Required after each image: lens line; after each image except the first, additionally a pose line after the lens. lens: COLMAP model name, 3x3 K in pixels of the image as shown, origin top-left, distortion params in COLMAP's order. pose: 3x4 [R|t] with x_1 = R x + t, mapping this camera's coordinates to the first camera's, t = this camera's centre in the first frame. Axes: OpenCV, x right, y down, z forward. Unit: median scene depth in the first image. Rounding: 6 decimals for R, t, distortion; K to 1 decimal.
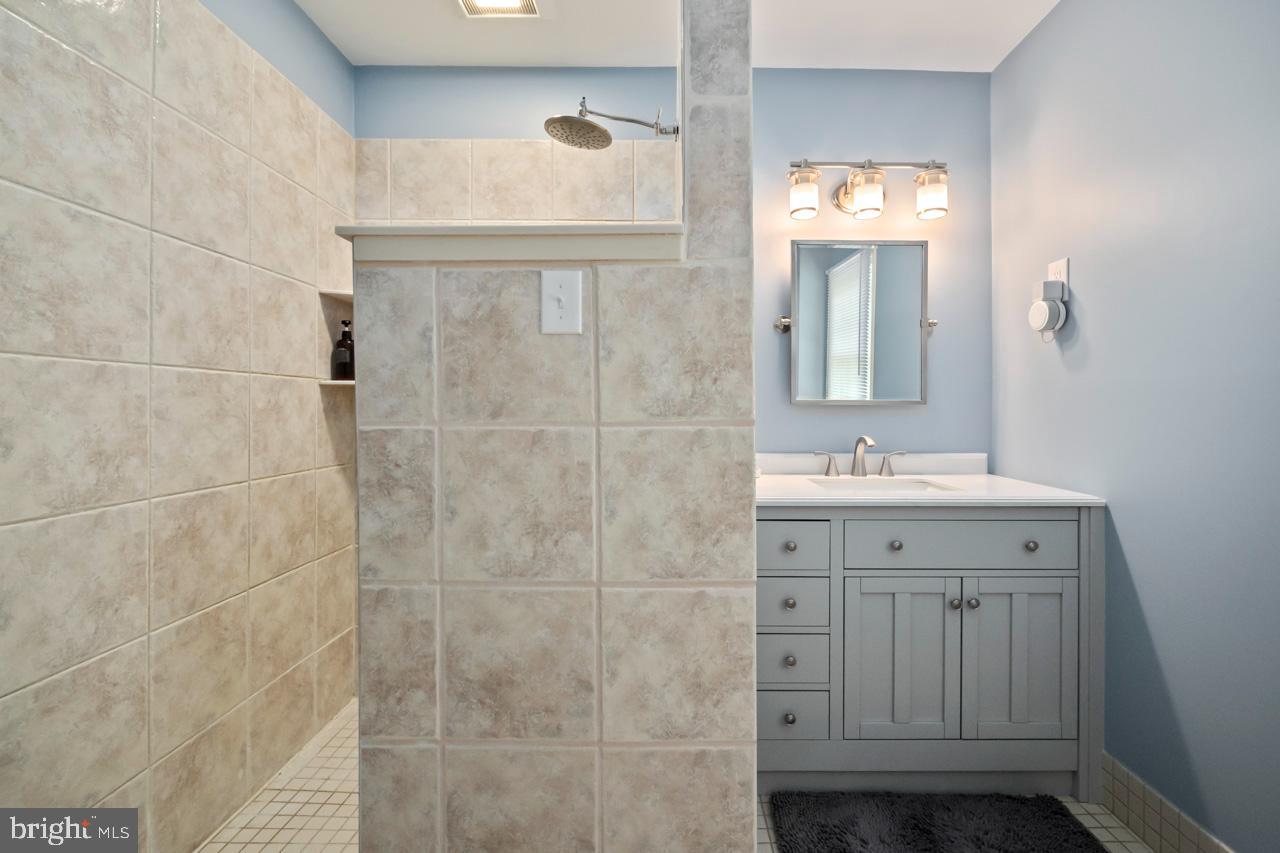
lens RADIAL K [[543.2, 0, 645.4], [0, 543.2, 421.1], [0, 0, 1]] dist [-0.002449, 0.001238]
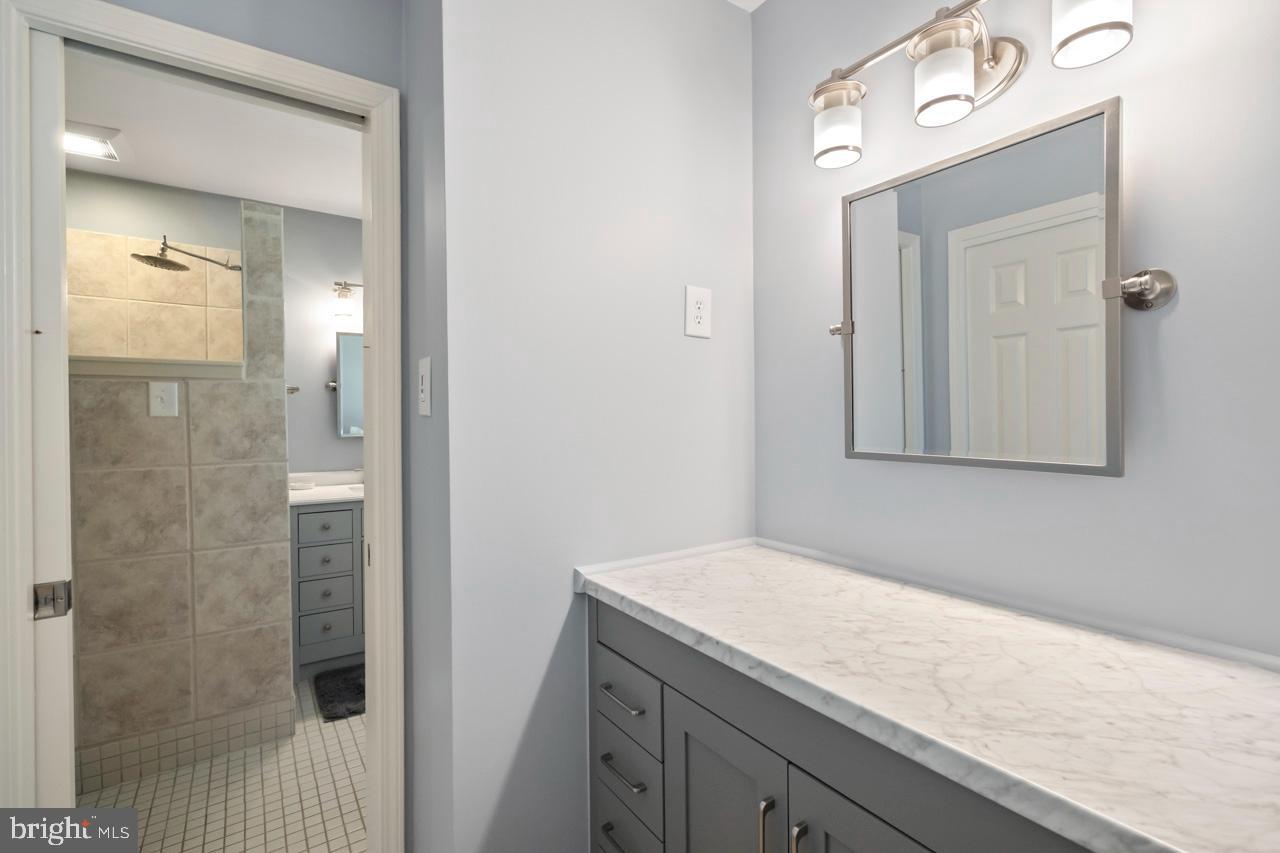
lens RADIAL K [[585.3, 0, 649.5], [0, 585.3, 425.1], [0, 0, 1]] dist [-0.000009, -0.001479]
pose [[0.802651, -0.011710, 0.596334, -0.016046], [0.011499, 0.999925, 0.004158, -0.121407], [-0.596338, 0.003519, 0.802725, -1.553457]]
